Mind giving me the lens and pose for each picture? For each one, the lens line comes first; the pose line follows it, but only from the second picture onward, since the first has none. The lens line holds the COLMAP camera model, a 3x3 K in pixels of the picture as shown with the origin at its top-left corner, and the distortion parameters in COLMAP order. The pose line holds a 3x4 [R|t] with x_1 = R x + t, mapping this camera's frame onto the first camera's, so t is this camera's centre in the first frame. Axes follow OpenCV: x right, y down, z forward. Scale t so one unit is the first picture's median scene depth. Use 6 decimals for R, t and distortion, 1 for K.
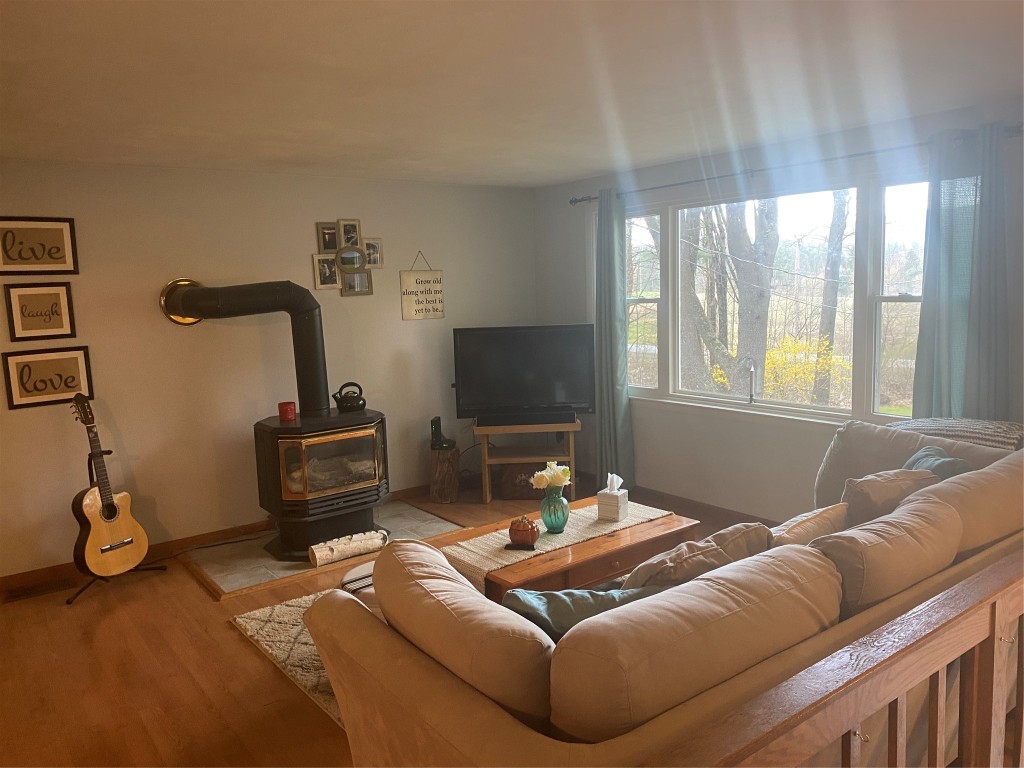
lens RADIAL K [[784.7, 0, 512.0], [0, 784.7, 384.0], [0, 0, 1]] dist [-0.109652, -0.001129]
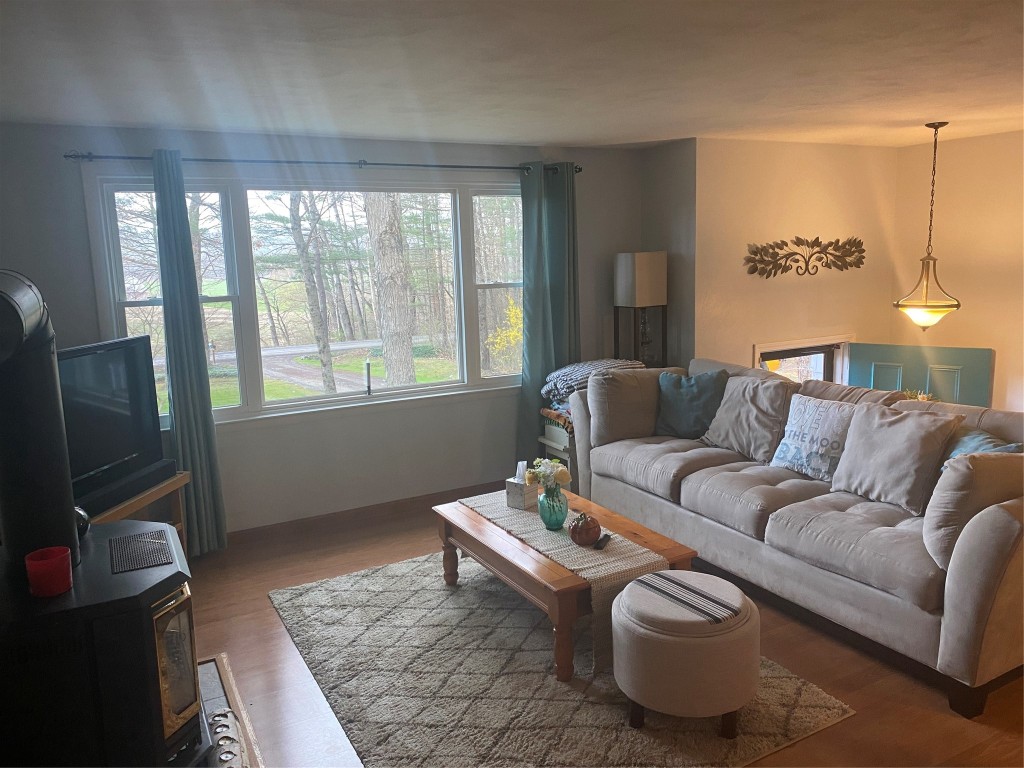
lens RADIAL K [[784.7, 0, 512.0], [0, 784.7, 384.0], [0, 0, 1]] dist [-0.109652, -0.001129]
pose [[0.116677, -0.121420, 0.985720, -0.573306], [0.152495, 0.982920, 0.103025, -0.056029], [-0.981393, 0.138296, 0.133200, 0.612834]]
